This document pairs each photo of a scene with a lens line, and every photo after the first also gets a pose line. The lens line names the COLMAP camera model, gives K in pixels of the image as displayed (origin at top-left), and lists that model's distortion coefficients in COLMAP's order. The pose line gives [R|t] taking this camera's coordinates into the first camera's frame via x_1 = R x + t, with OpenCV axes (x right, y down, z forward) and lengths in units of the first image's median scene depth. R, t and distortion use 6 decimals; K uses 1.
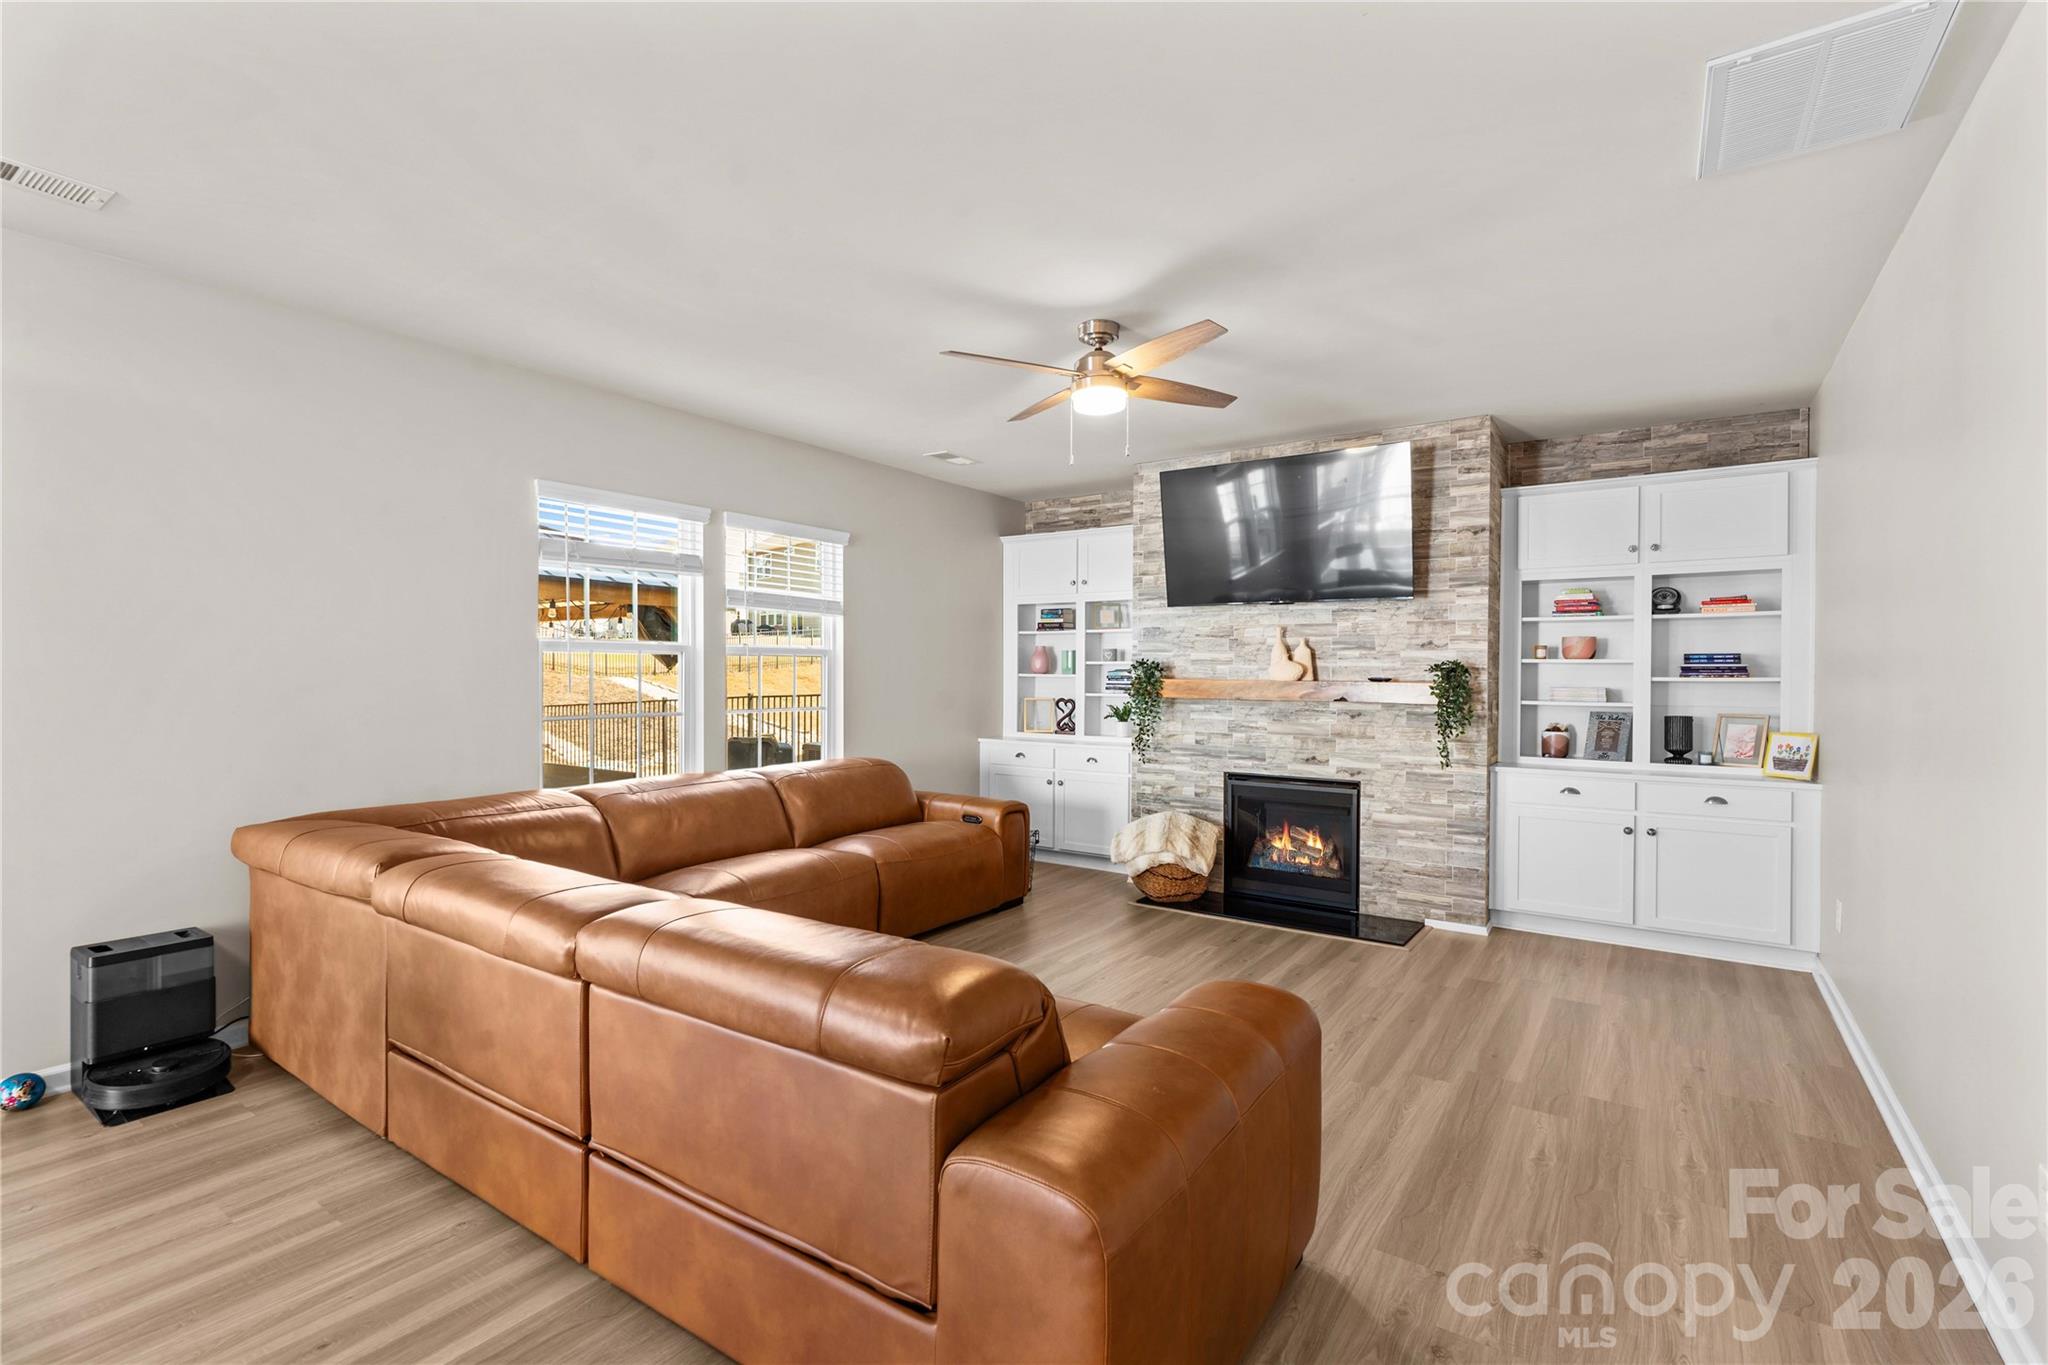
lens RADIAL K [[933.4, 0, 1004.9], [0, 933.4, 667.6], [0, 0, 1]] dist [-0.000891, 0.000009]
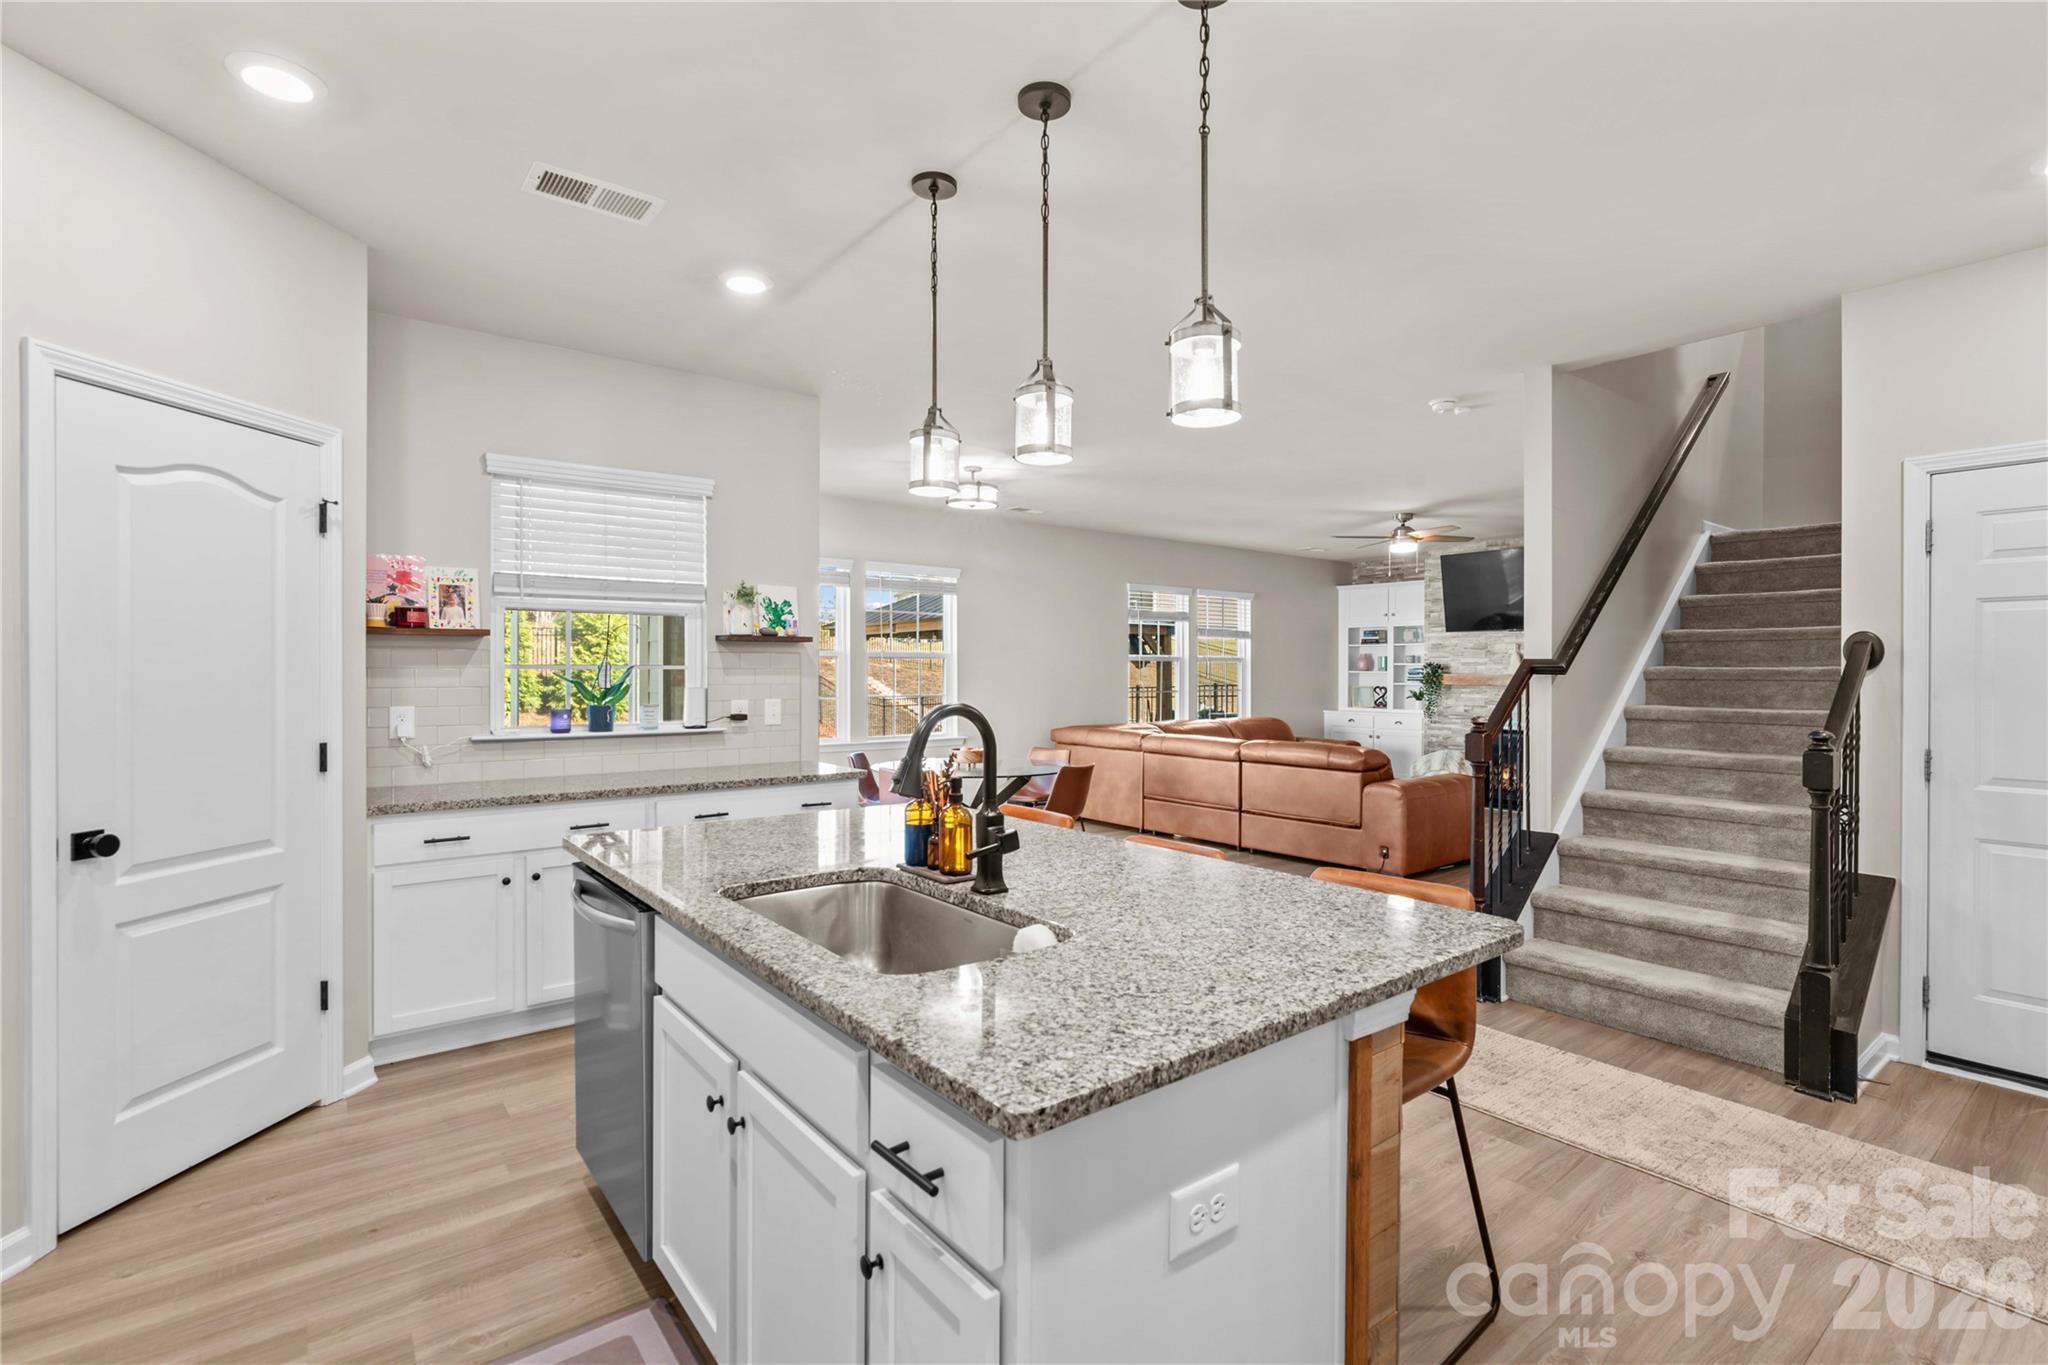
lens RADIAL K [[933.4, 0, 1004.9], [0, 933.4, 667.6], [0, 0, 1]] dist [-0.000891, 0.000009]
pose [[0.954768, -0.002425, -0.297343, -0.081168], [0.003191, 0.999993, 0.002093, -0.004979], [0.297336, -0.002947, 0.954768, -0.794047]]
